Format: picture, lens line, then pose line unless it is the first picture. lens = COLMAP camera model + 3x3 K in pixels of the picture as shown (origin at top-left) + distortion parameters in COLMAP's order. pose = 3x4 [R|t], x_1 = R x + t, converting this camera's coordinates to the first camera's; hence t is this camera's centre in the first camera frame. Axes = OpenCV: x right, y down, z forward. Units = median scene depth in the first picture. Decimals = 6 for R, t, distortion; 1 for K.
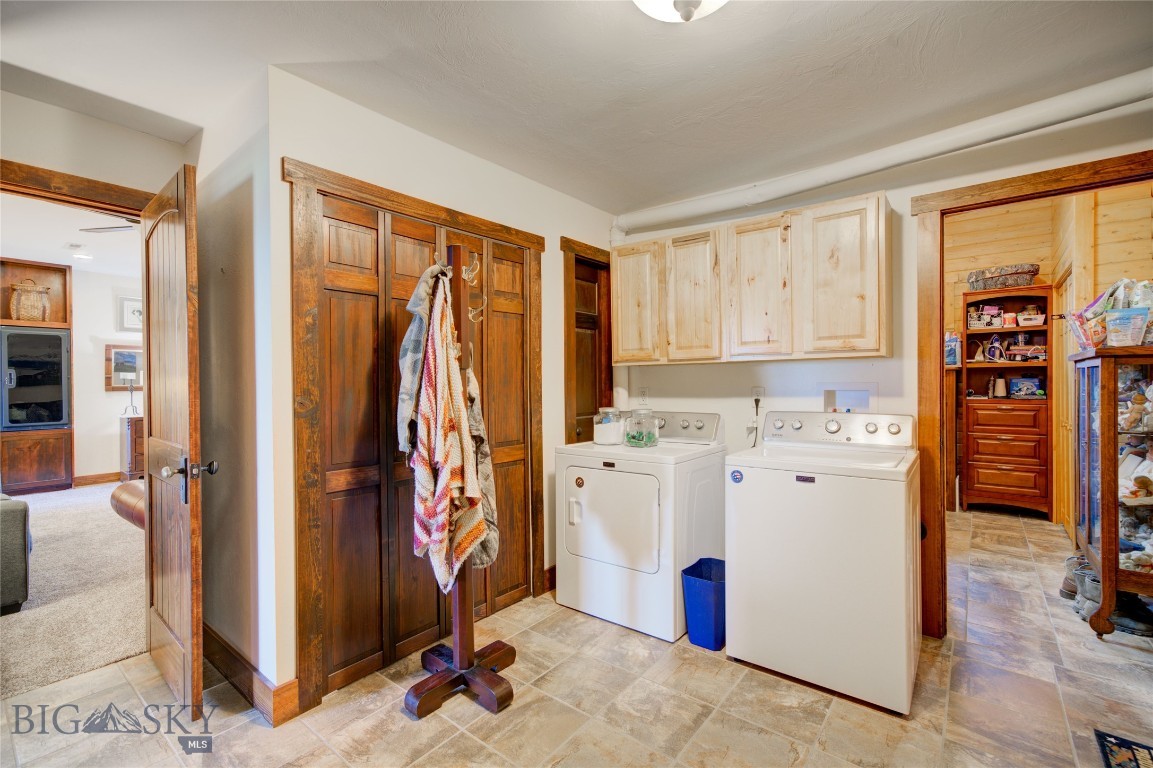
lens RADIAL K [[497.9, 0, 572.9], [0, 497.9, 384.8], [0, 0, 1]] dist [0.001711, 0.001880]
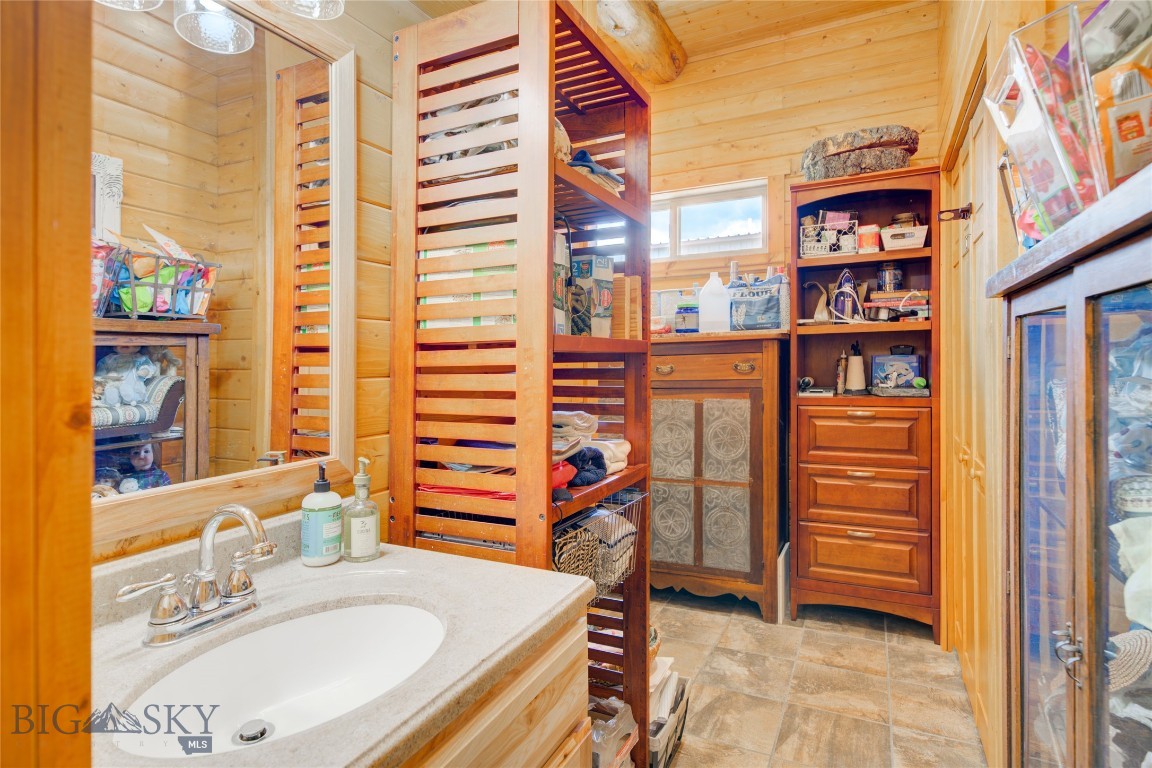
lens RADIAL K [[592.1, 0, 580.5], [0, 592.1, 380.3], [0, 0, 1]] dist [0.000459, 0.000515]
pose [[0.975028, -0.018856, 0.221278, 0.458790], [0.014052, 0.999631, 0.023266, -0.005364], [-0.221635, -0.019576, 0.974933, 0.481675]]
